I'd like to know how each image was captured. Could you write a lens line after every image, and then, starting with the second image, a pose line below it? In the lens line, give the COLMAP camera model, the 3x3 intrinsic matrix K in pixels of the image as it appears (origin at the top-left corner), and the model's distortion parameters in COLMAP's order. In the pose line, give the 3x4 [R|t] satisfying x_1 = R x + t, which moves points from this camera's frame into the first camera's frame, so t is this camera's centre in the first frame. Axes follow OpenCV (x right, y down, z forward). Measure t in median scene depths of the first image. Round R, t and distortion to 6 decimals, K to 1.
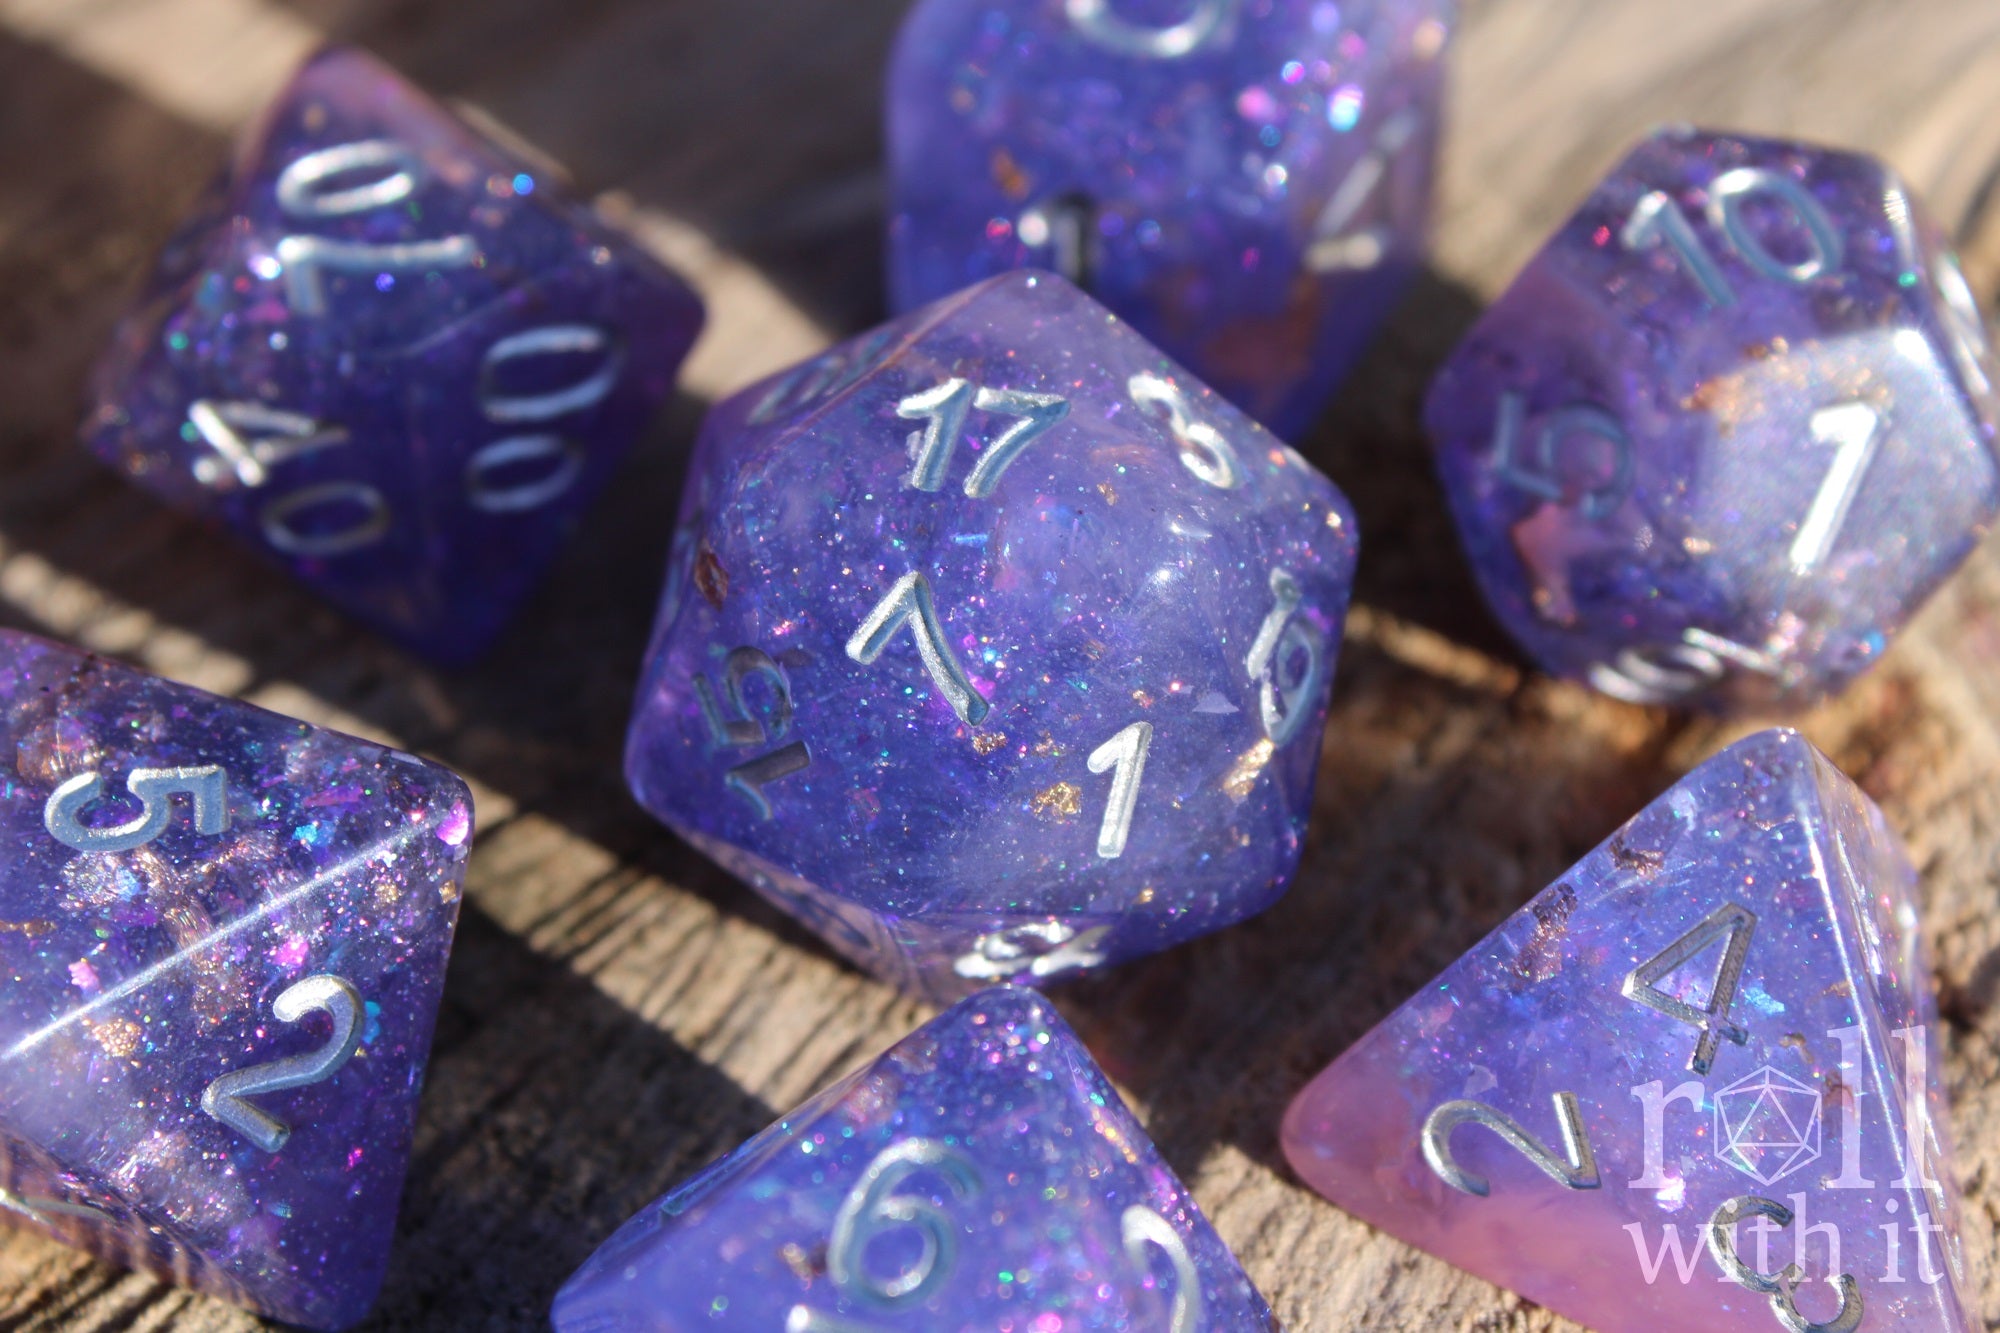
lens RADIAL K [[5354.1, 0, 999.9], [0, 5354.1, 664.0], [0, 0, 1]] dist [0.052157, 0.000000]
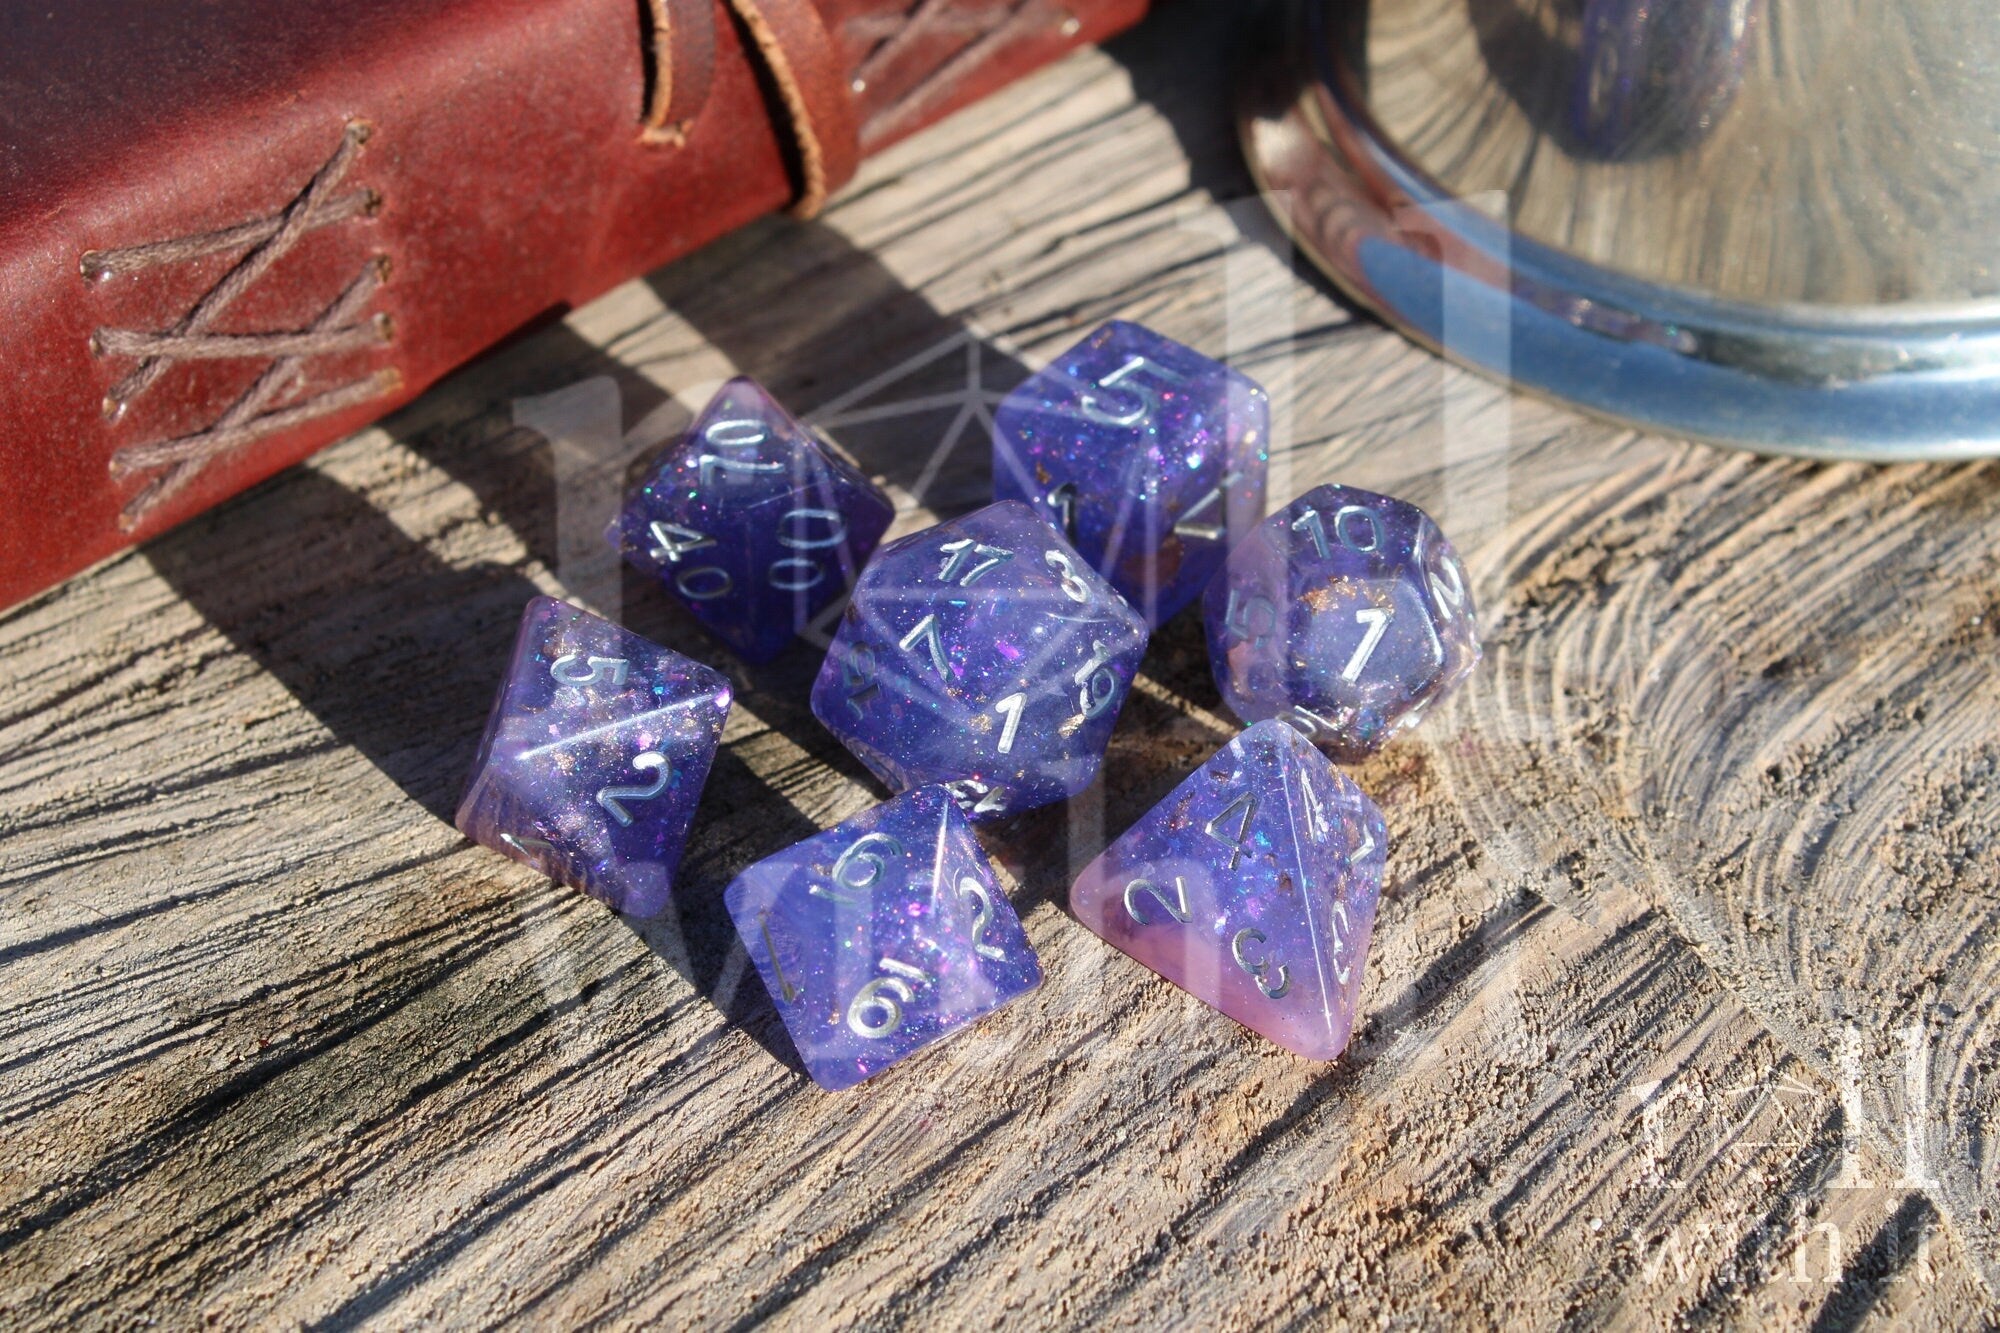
lens RADIAL K [[4705.4, 0, 946.2], [0, 4705.4, 629.6], [0, 0, 1]] dist [0.084769, 0.000000]
pose [[0.980210, 0.126975, -0.151871, 0.291174], [-0.143987, 0.983800, -0.106799, 0.199910], [0.135850, 0.126553, 0.982613, -0.964387]]
